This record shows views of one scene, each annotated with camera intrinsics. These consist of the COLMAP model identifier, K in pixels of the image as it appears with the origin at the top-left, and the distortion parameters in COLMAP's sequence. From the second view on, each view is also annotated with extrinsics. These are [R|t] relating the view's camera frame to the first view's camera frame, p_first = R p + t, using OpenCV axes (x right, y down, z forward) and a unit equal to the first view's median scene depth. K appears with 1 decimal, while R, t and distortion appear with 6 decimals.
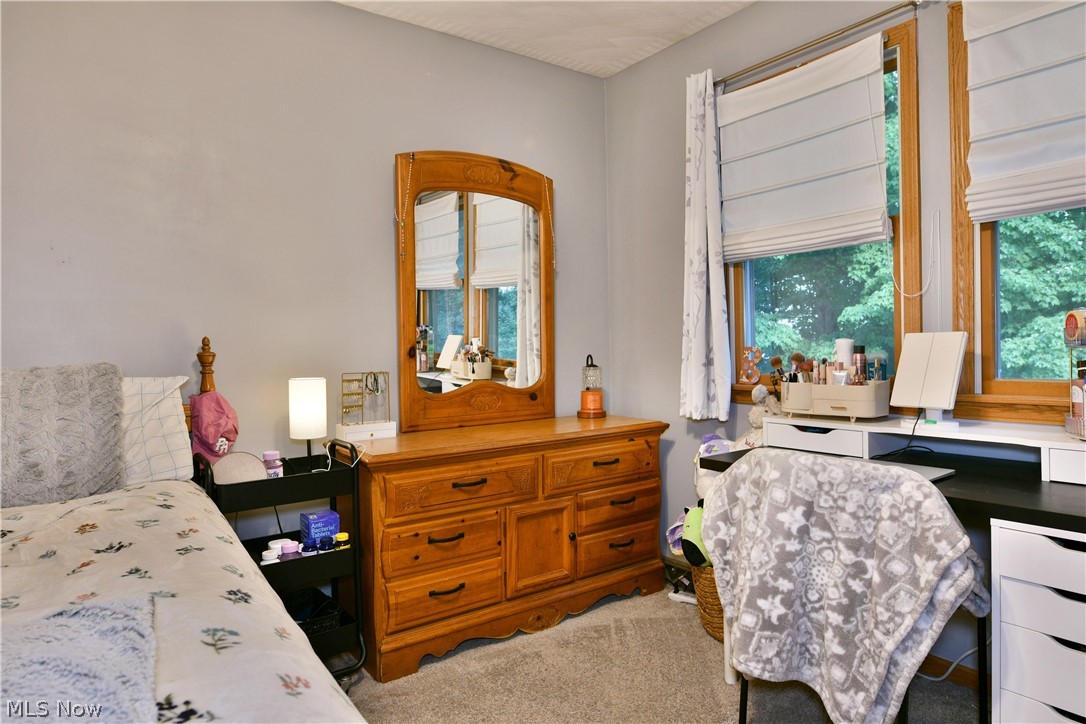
lens RADIAL K [[652.1, 0, 540.1], [0, 652.1, 353.7], [0, 0, 1]] dist [-0.013213, -0.003039]
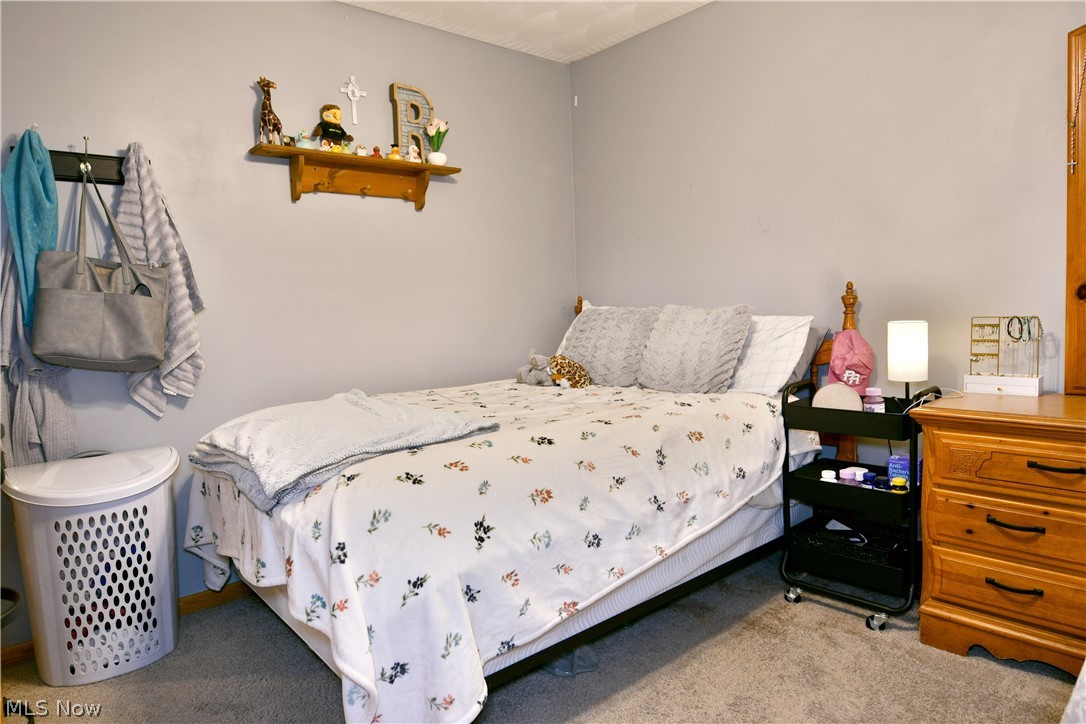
lens RADIAL K [[656.9, 0, 545.1], [0, 656.9, 365.5], [0, 0, 1]] dist [-0.001209, 0.000043]
pose [[0.100367, 0.101853, -0.989723, 0.594100], [0.024171, 0.994203, 0.104765, -0.013226], [0.994657, -0.034438, 0.097324, 0.354474]]
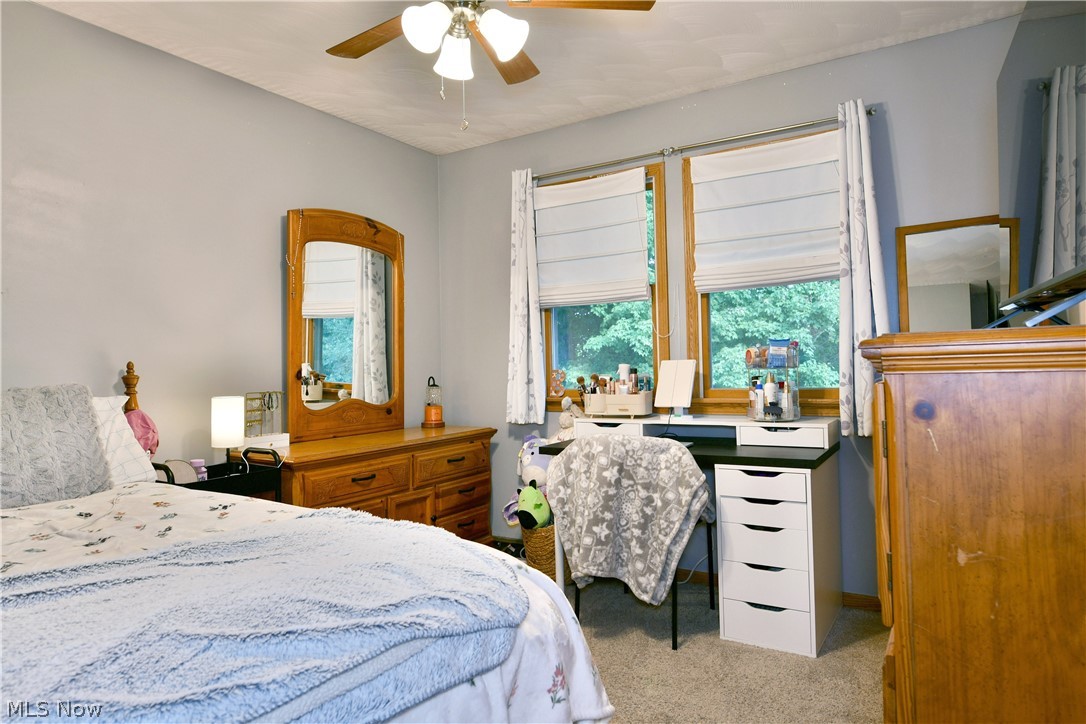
lens RADIAL K [[674.3, 0, 539.9], [0, 674.3, 344.7], [0, 0, 1]] dist [-0.006343, -0.000729]
pose [[0.923189, 0.012181, 0.384154, -0.308977], [0.007781, 0.998701, -0.050366, 0.009318], [-0.384268, 0.049486, 0.921894, -0.361676]]
